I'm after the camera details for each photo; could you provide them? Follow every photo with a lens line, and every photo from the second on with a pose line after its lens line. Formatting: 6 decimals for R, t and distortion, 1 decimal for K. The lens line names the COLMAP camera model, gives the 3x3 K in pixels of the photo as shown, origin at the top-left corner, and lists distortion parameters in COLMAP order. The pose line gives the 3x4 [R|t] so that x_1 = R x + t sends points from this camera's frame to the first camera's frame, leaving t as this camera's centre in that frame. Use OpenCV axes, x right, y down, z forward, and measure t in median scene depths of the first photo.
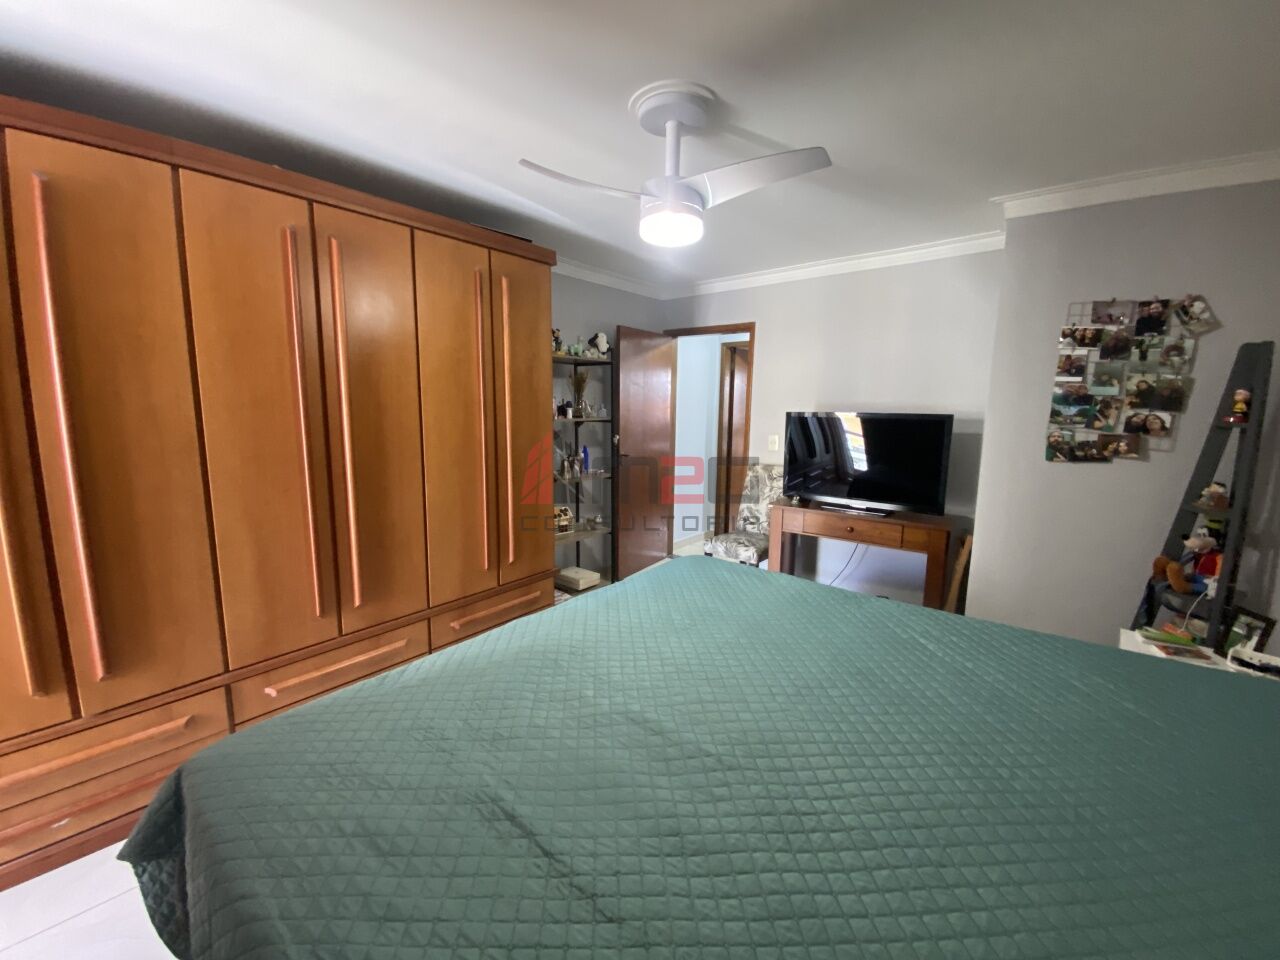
lens RADIAL K [[522.0, 0, 641.2], [0, 522.0, 471.5], [0, 0, 1]] dist [0.045431, -0.029700]
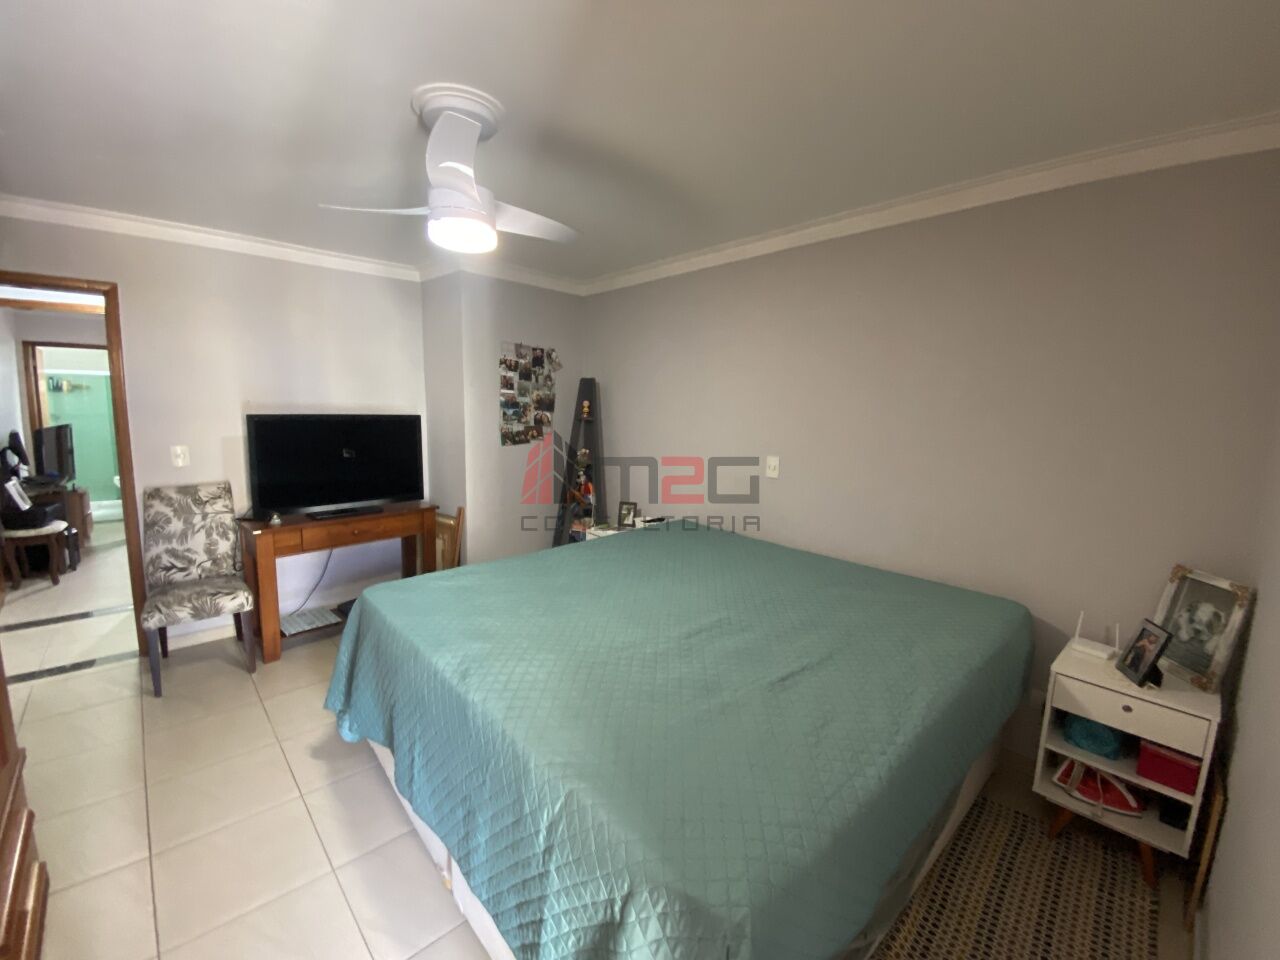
lens RADIAL K [[522.0, 0, 641.2], [0, 522.0, 471.5], [0, 0, 1]] dist [0.045431, -0.029700]
pose [[0.118899, -0.130176, 0.984336, -0.701710], [0.113681, 0.986634, 0.116749, -0.080642], [-0.986377, 0.098019, 0.132109, 0.451775]]
